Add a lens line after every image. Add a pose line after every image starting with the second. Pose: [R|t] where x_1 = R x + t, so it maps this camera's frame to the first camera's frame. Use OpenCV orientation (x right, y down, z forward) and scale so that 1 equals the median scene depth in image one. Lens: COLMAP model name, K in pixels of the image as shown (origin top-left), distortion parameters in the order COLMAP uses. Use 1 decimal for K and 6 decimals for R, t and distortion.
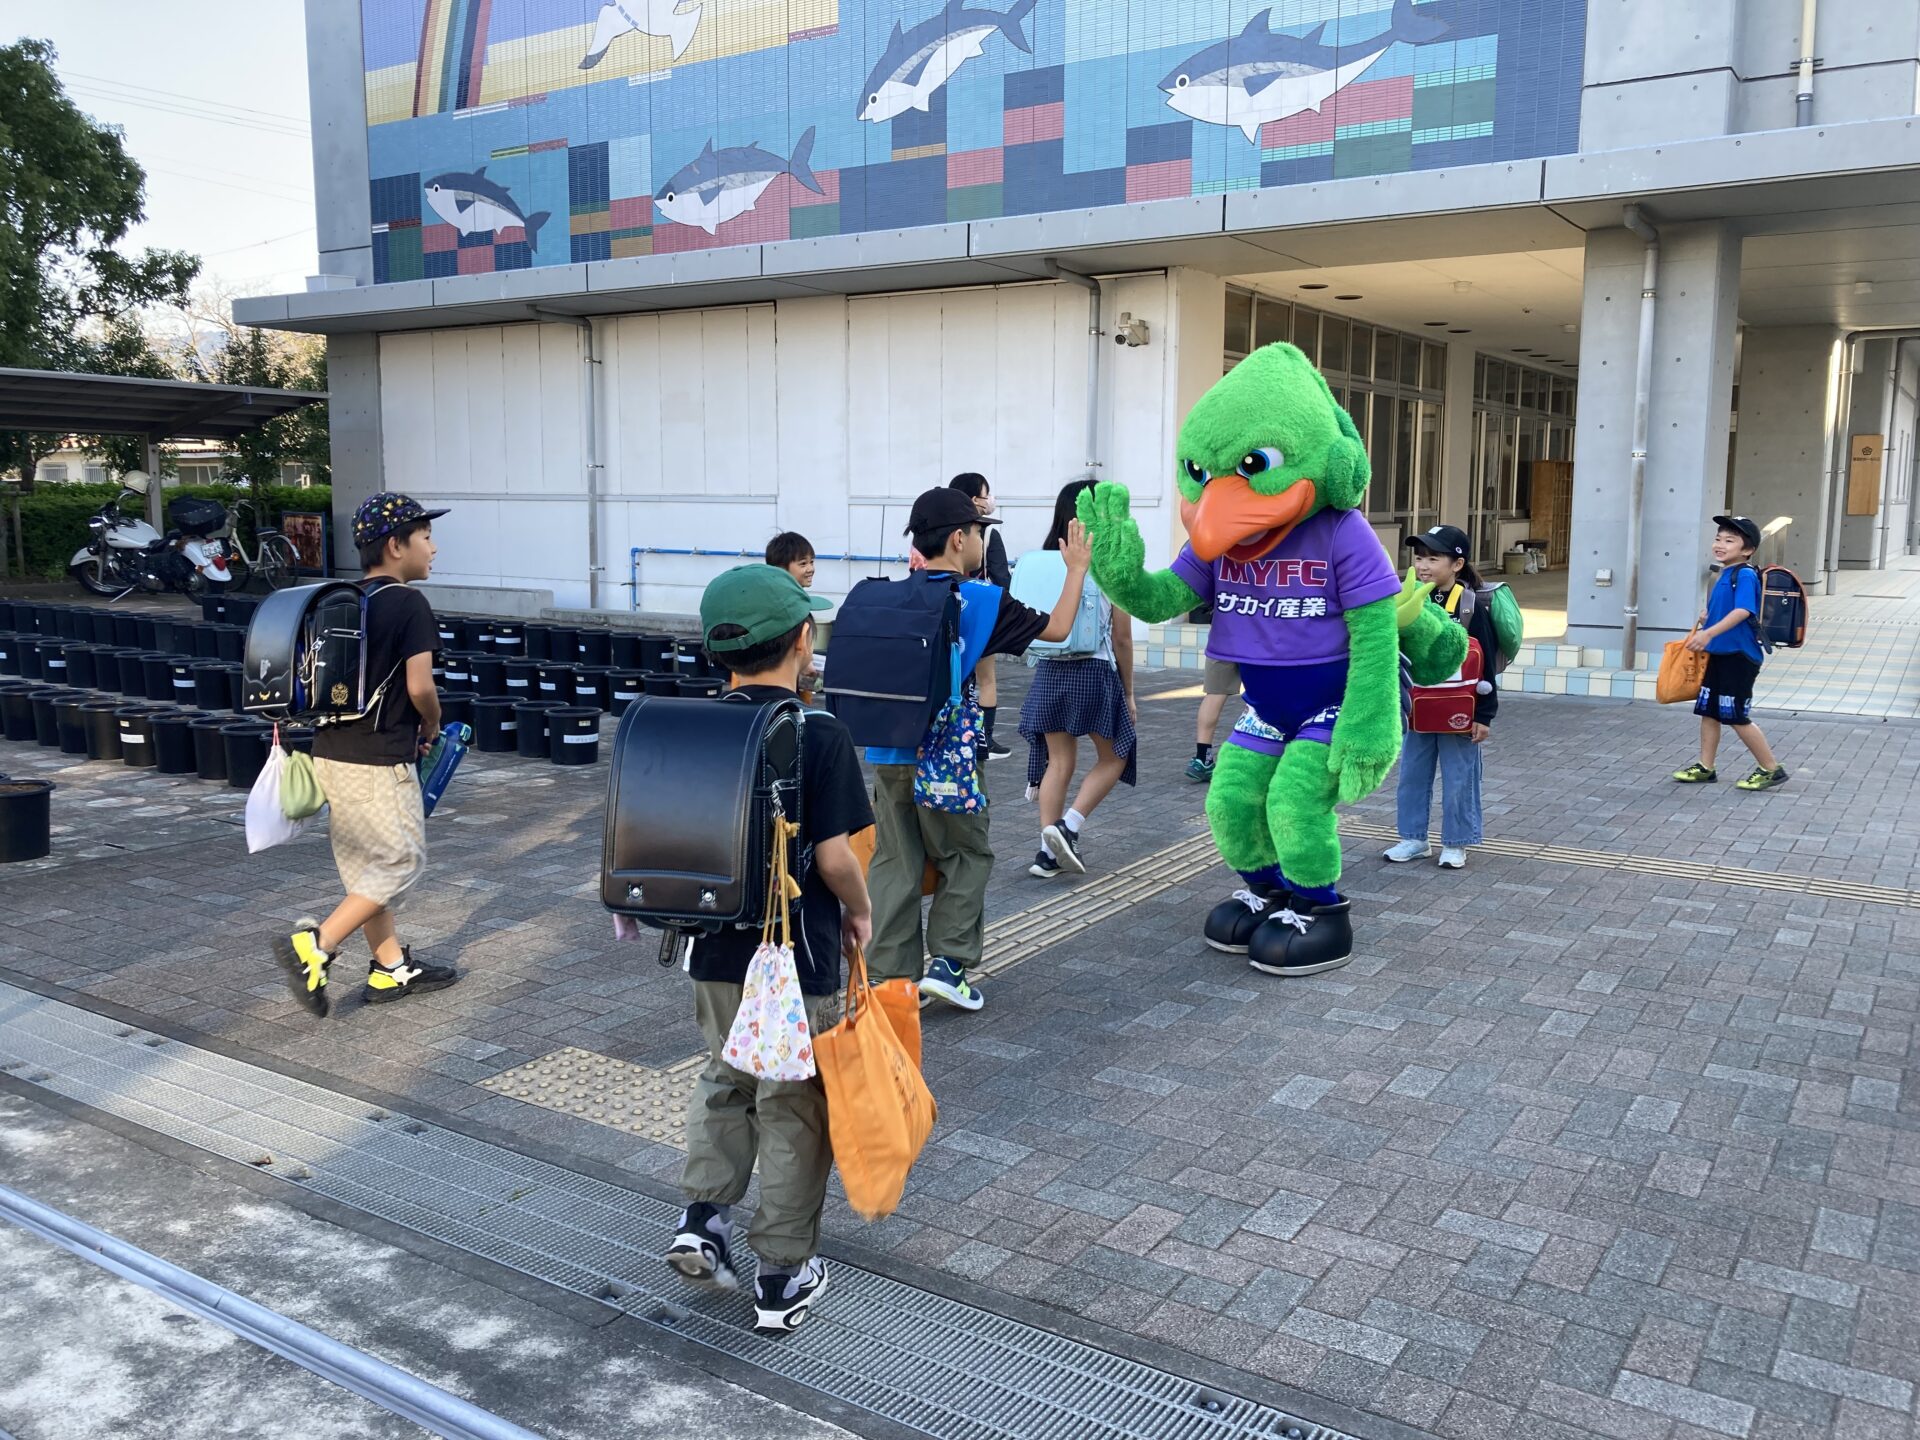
lens RADIAL K [[1574.8, 0, 1019.8], [0, 1574.8, 656.0], [0, 0, 1]] dist [0.005450, 0.036475]
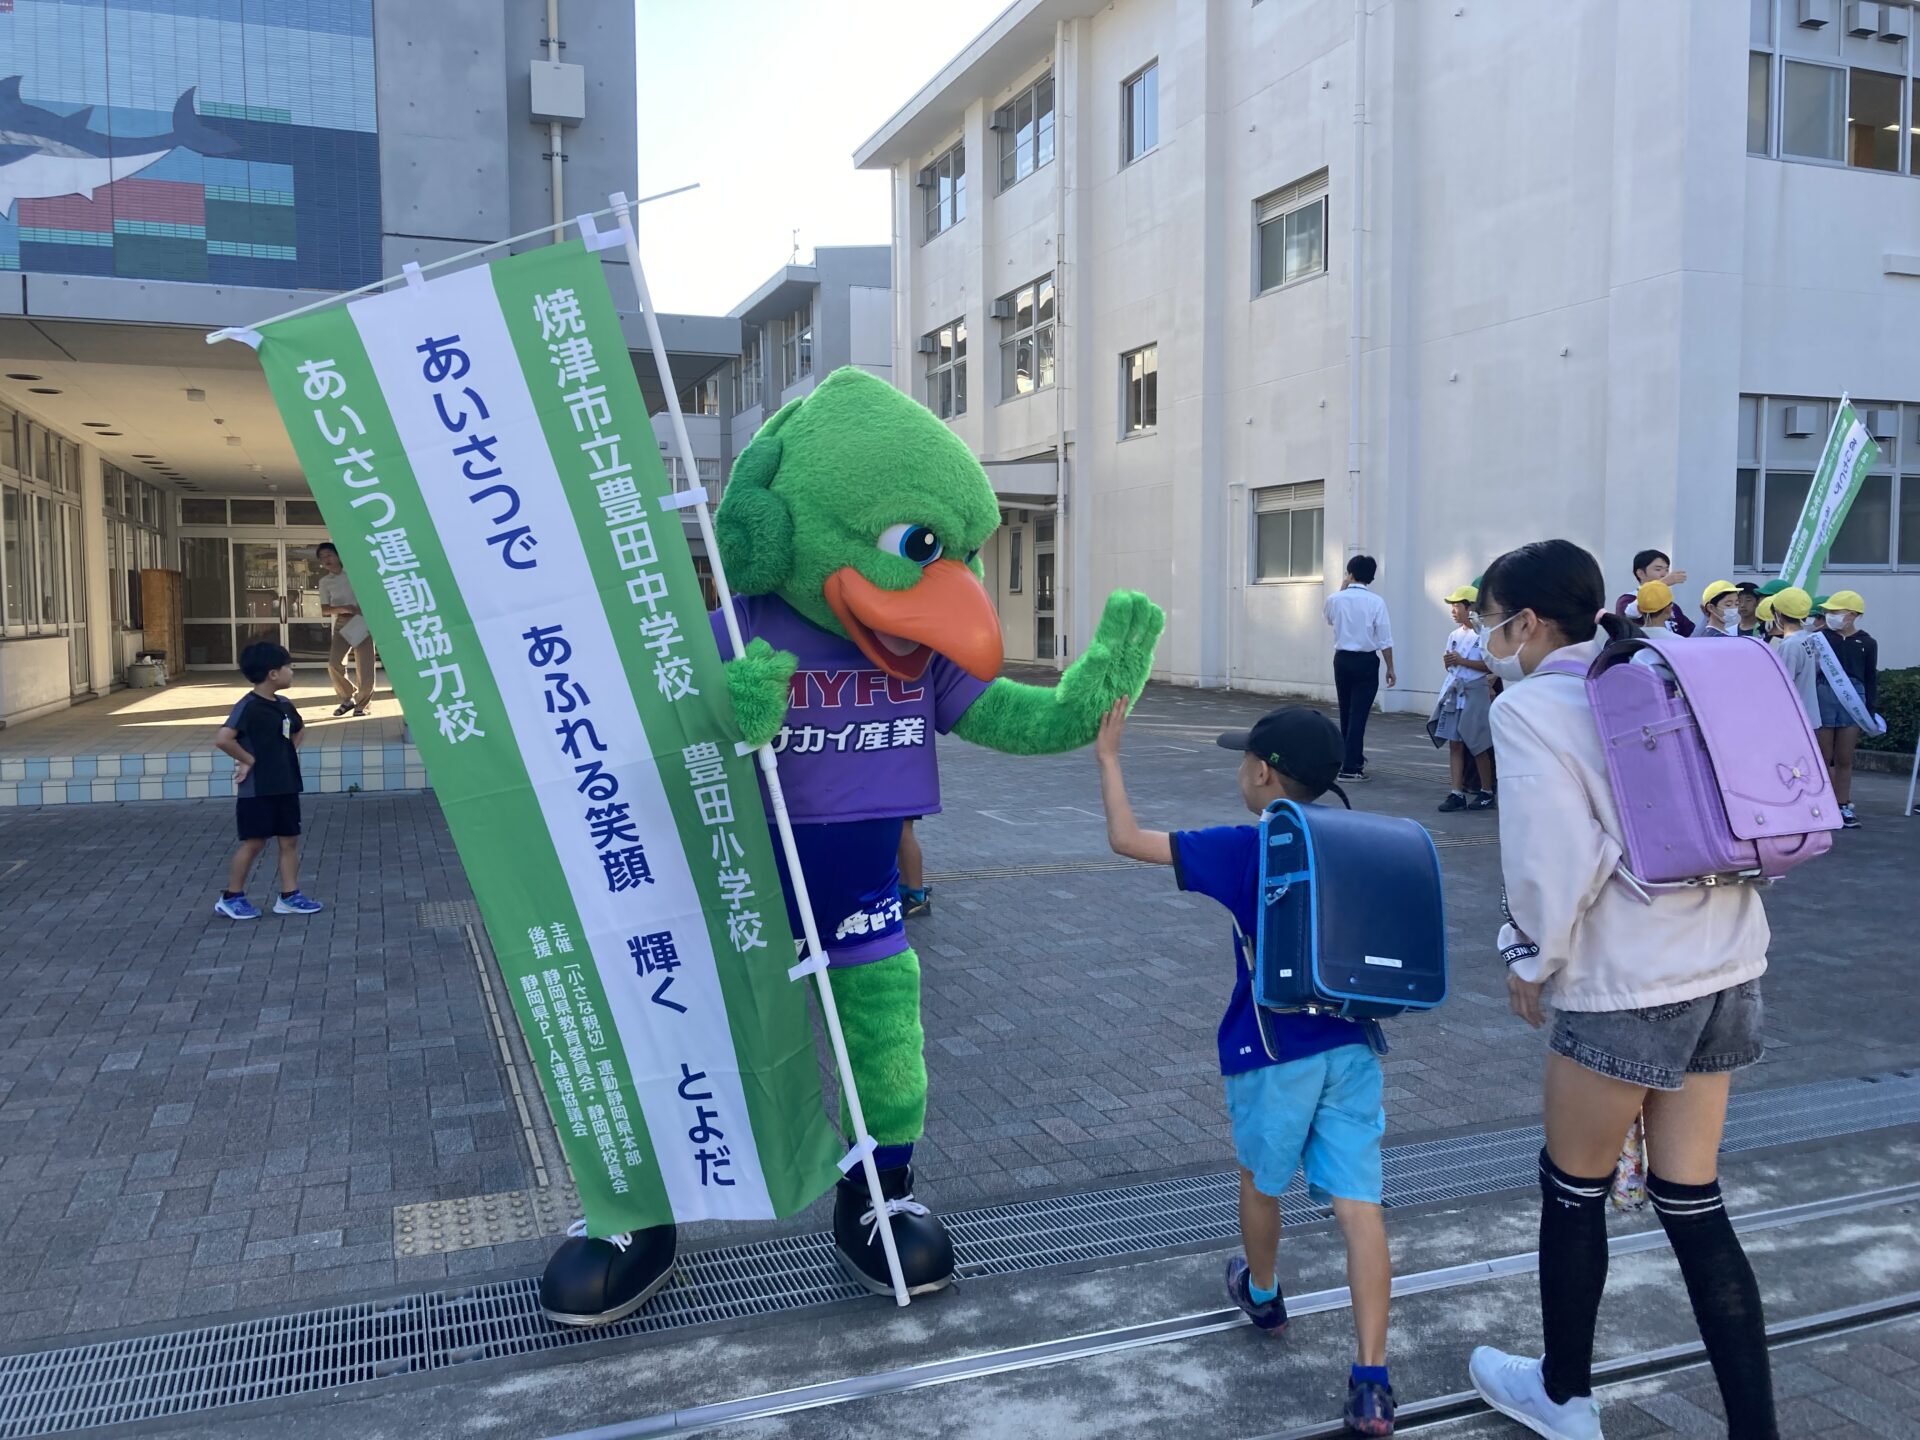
lens RADIAL K [[1534.5, 0, 961.9], [0, 1534.5, 700.3], [0, 0, 1]] dist [0.069688, -0.090741]
pose [[0.599173, -0.055854, 0.798669, -0.216193], [0.086654, 0.996228, 0.004661, -0.006802], [-0.795916, 0.066416, 0.601753, 0.044705]]
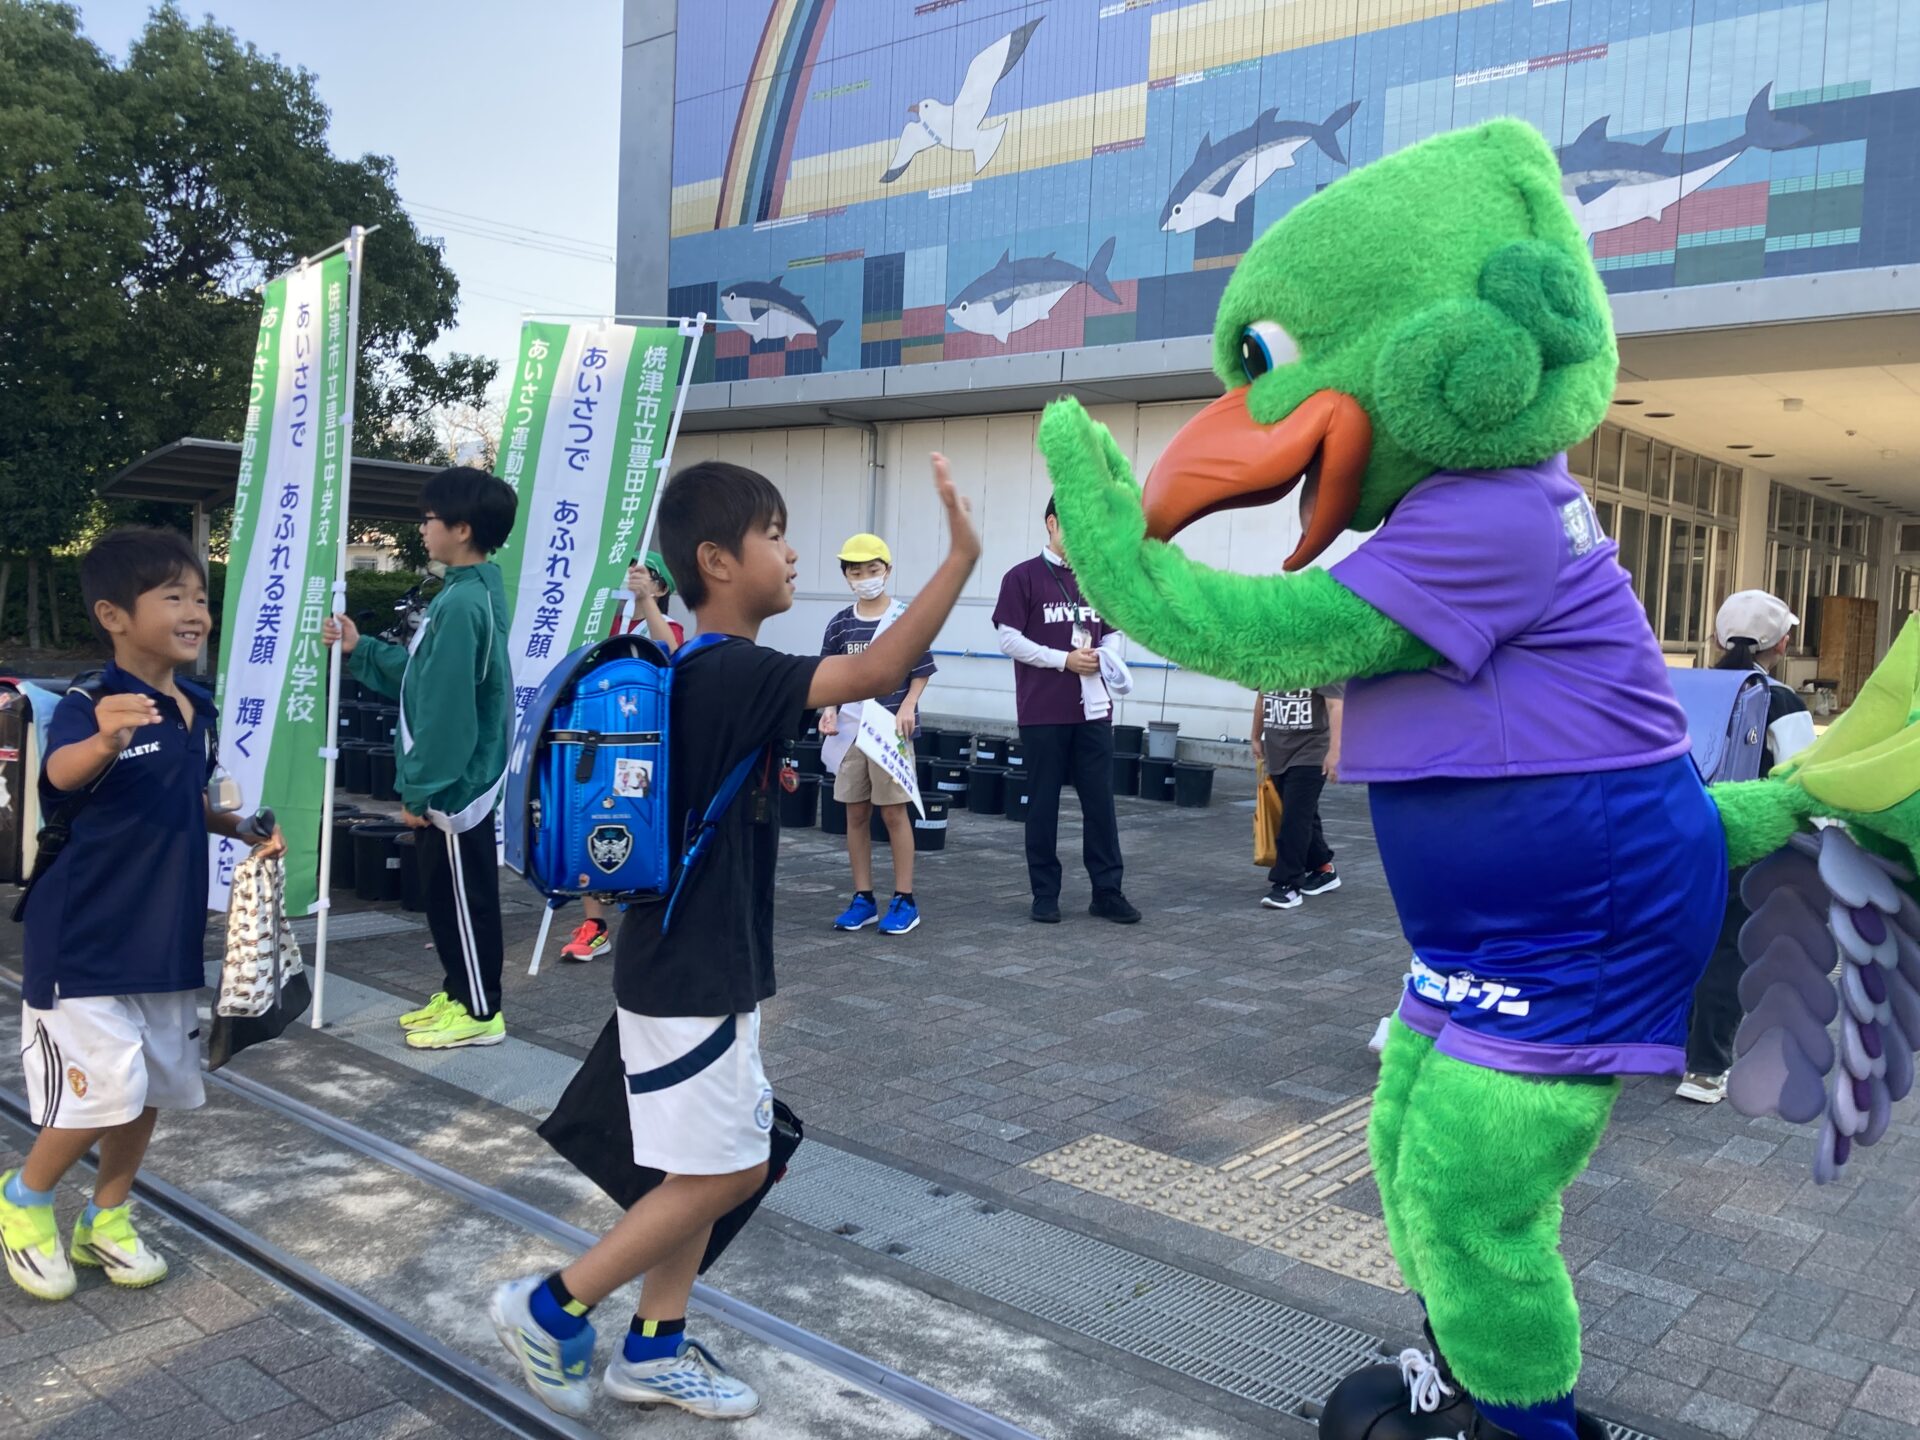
lens RADIAL K [[1571.8, 0, 1034.6], [0, 1571.8, 679.0], [0, 0, 1]] dist [0.034478, -0.003492]
pose [[0.993346, 0.039379, -0.108226, -0.062838], [-0.046301, 0.996989, -0.062202, 0.010759], [0.105450, 0.066799, 0.992178, 0.015121]]
